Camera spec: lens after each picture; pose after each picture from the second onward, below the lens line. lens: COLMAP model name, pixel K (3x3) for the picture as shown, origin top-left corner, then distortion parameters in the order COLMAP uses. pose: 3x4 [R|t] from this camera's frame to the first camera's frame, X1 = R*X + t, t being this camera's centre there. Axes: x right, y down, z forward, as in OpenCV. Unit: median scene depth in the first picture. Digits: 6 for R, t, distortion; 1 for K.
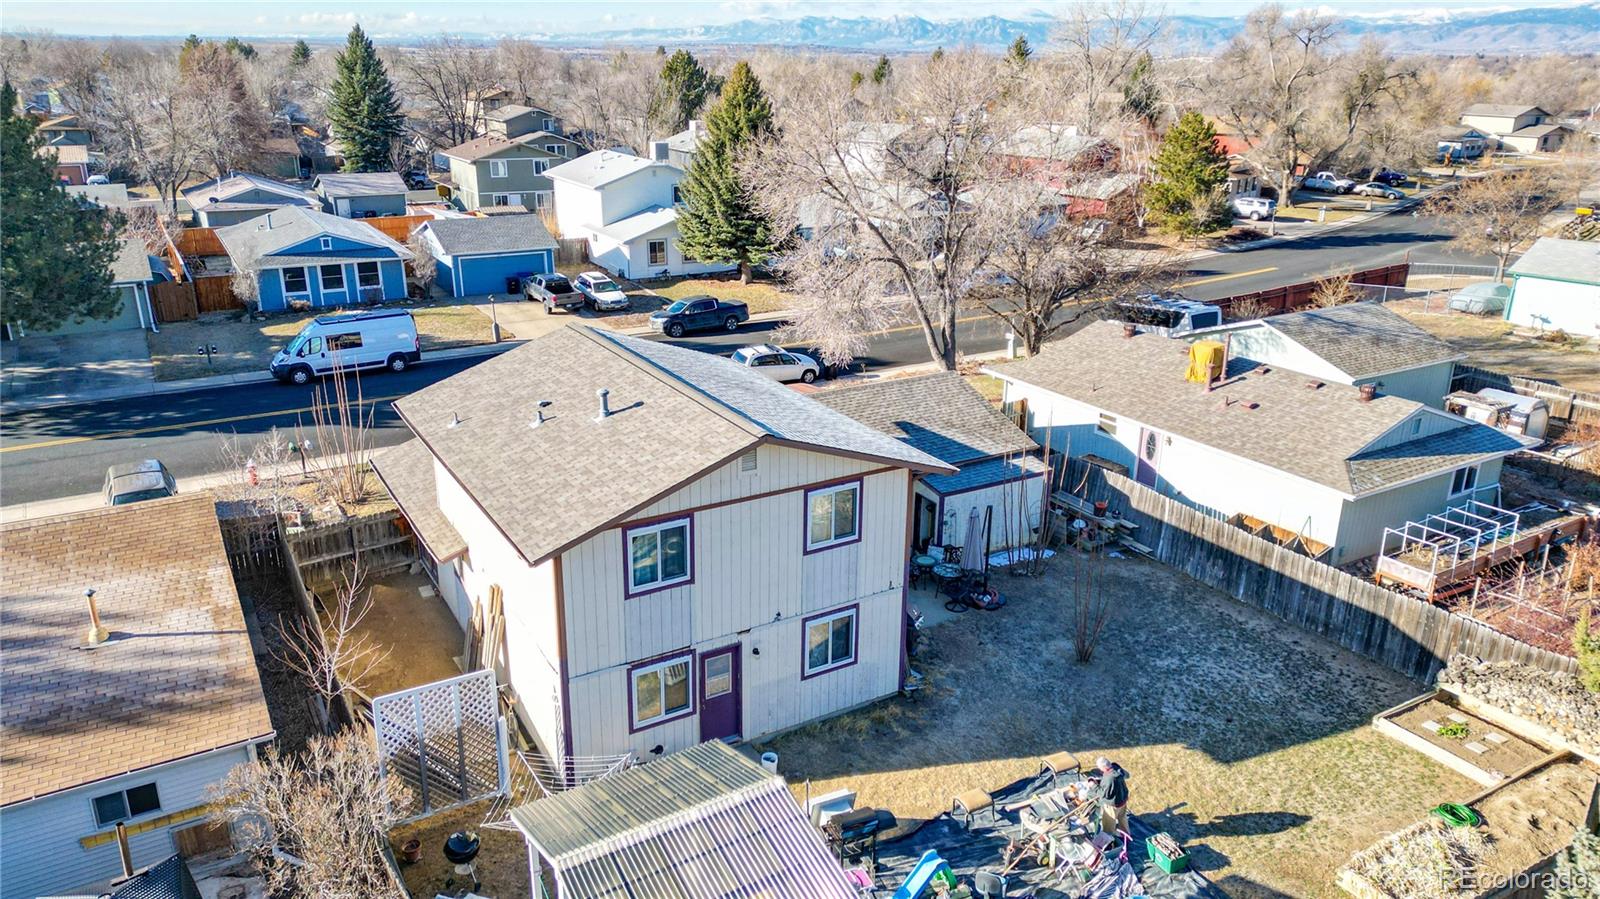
lens RADIAL K [[1101.5, 0, 800.0], [0, 1101.5, 449.5], [0, 0, 1]] dist [0.040278, -0.000614]
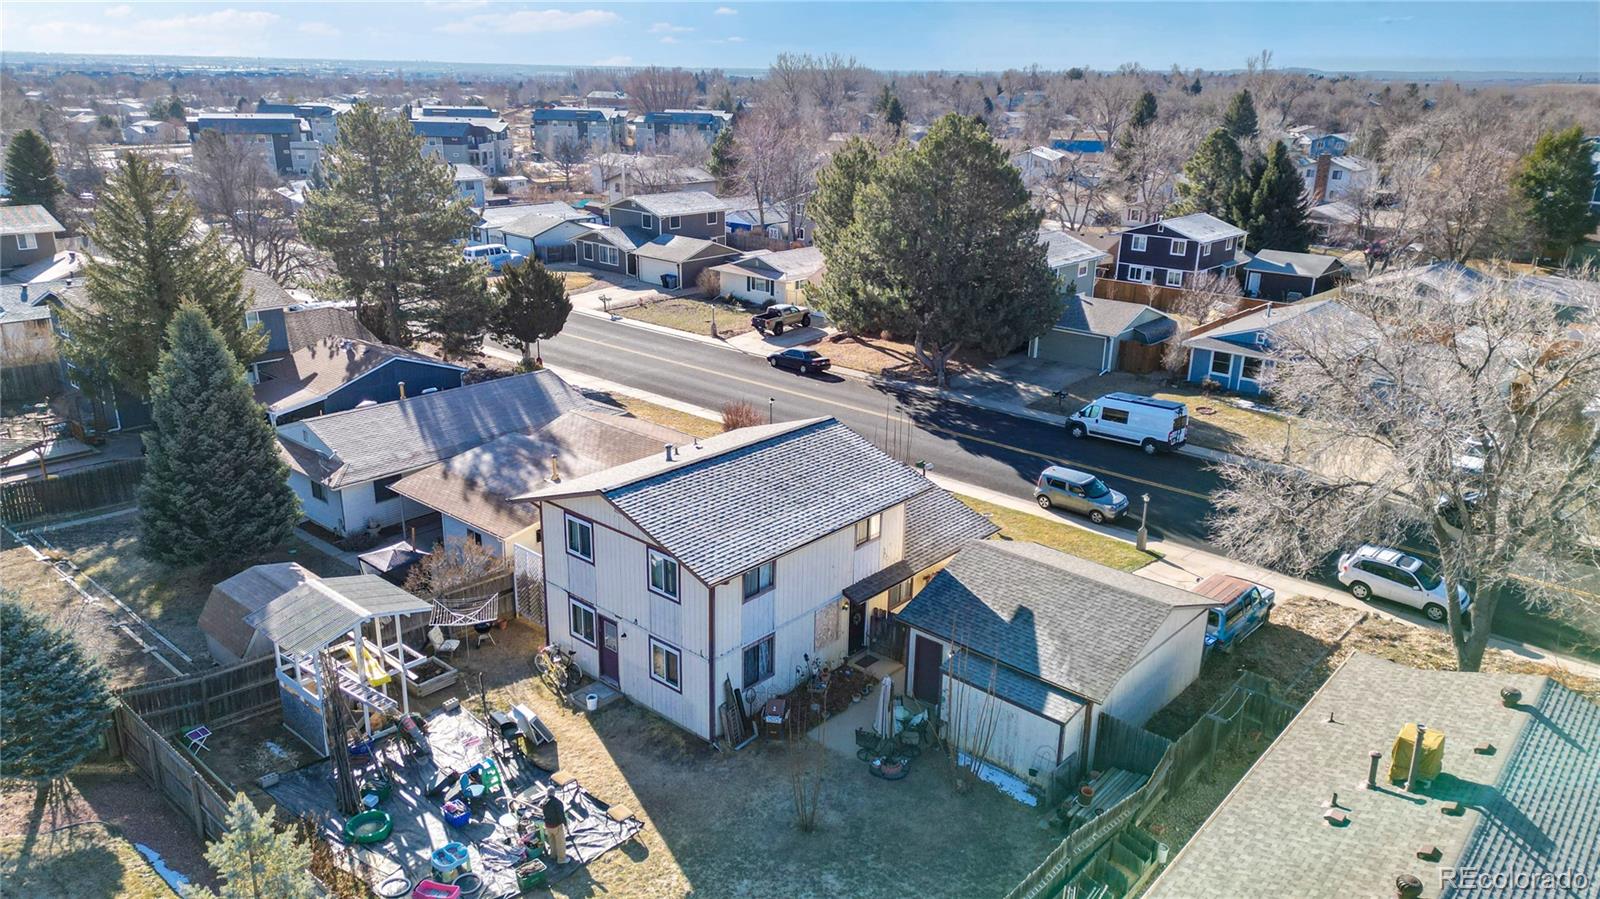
lens RADIAL K [[1101.5, 0, 800.0], [0, 1101.5, 449.5], [0, 0, 1]] dist [0.040278, -0.000614]
pose [[0.304690, 0.300855, -0.903687, 0.667112], [-0.331641, 0.922938, 0.195447, -0.214296], [0.892848, 0.240149, 0.380986, 0.296047]]
